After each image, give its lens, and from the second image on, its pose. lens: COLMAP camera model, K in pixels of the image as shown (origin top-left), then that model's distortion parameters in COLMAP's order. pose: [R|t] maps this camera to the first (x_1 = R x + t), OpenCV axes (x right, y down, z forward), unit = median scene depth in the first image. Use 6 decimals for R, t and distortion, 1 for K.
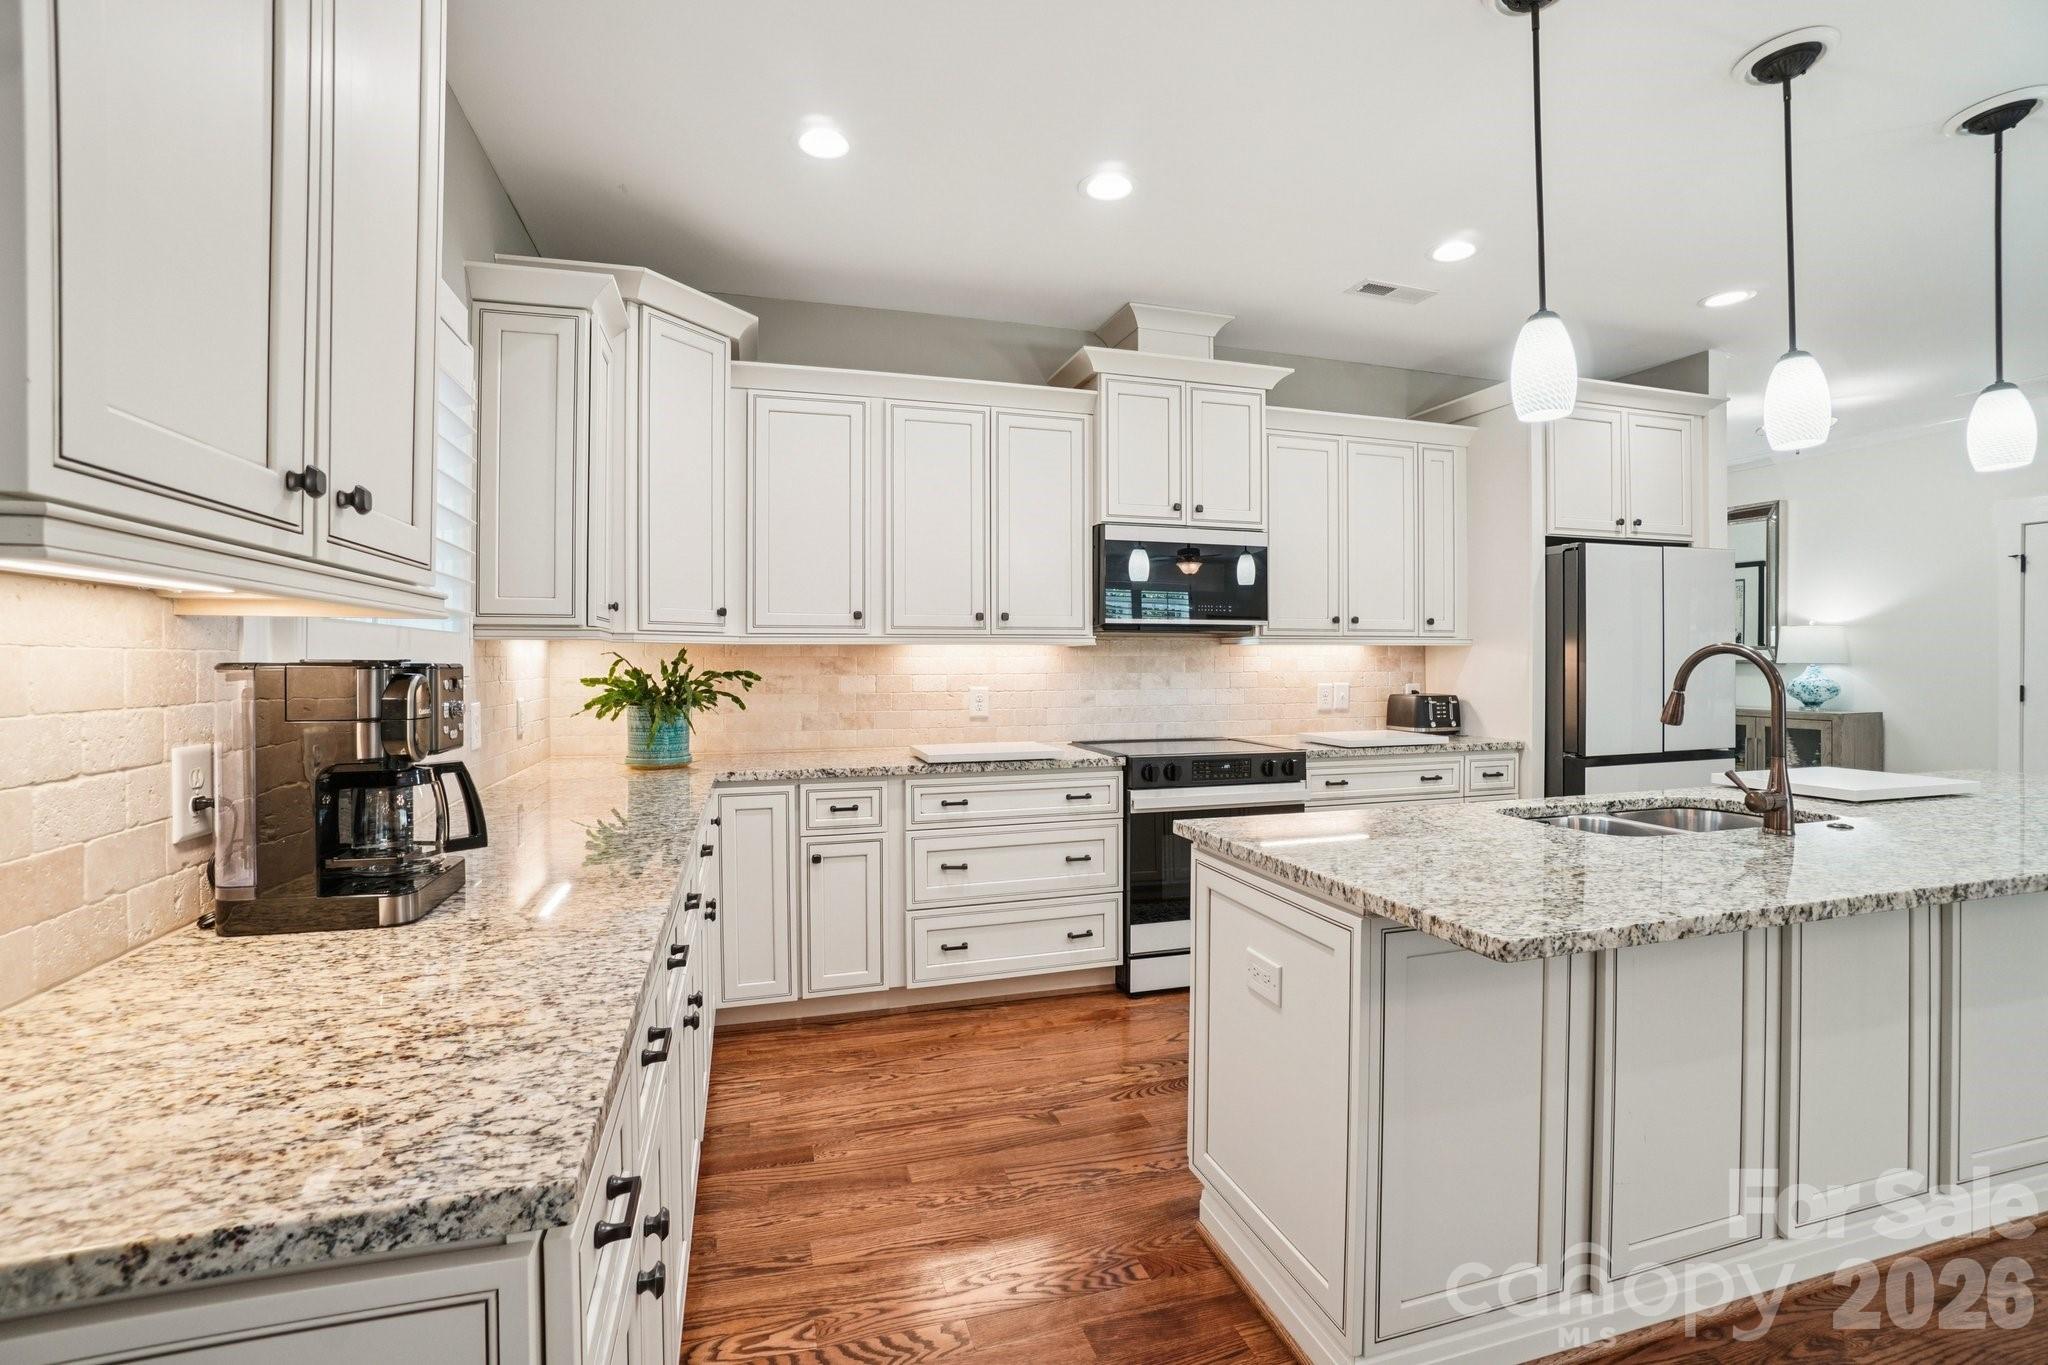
lens RADIAL K [[920.8, 0, 1014.7], [0, 920.8, 673.2], [0, 0, 1]] dist [0.000732, 0.000300]
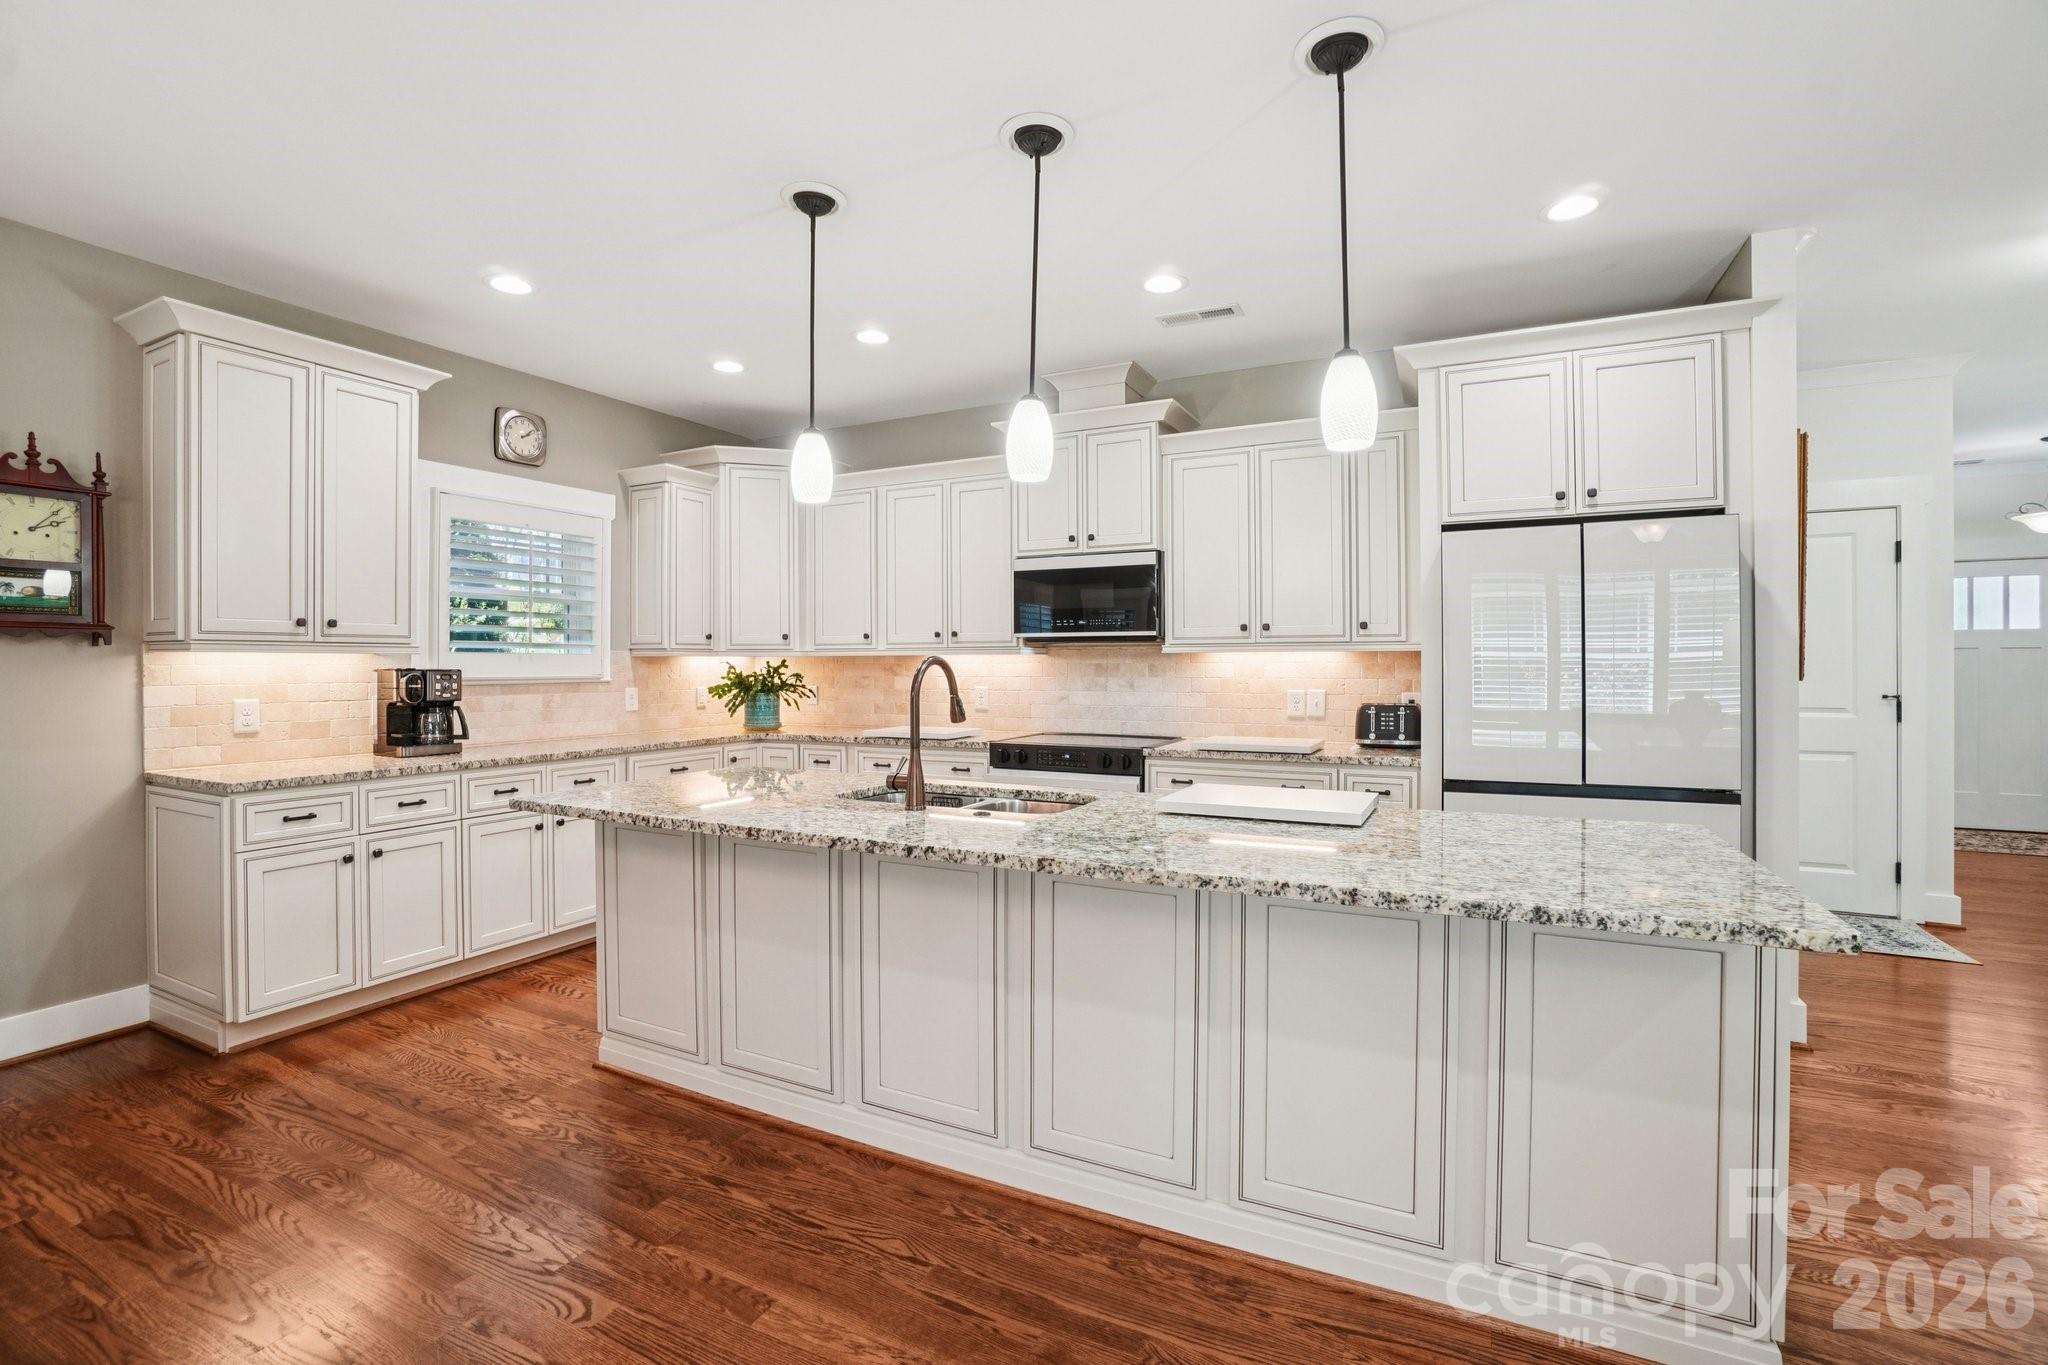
lens RADIAL K [[920.8, 0, 1014.7], [0, 920.8, 673.2], [0, 0, 1]] dist [0.000732, 0.000300]
pose [[0.713124, 0.006180, -0.701011, 0.924878], [-0.009038, 0.999959, -0.000379, -0.004296], [0.700980, 0.006606, 0.713151, 0.093333]]
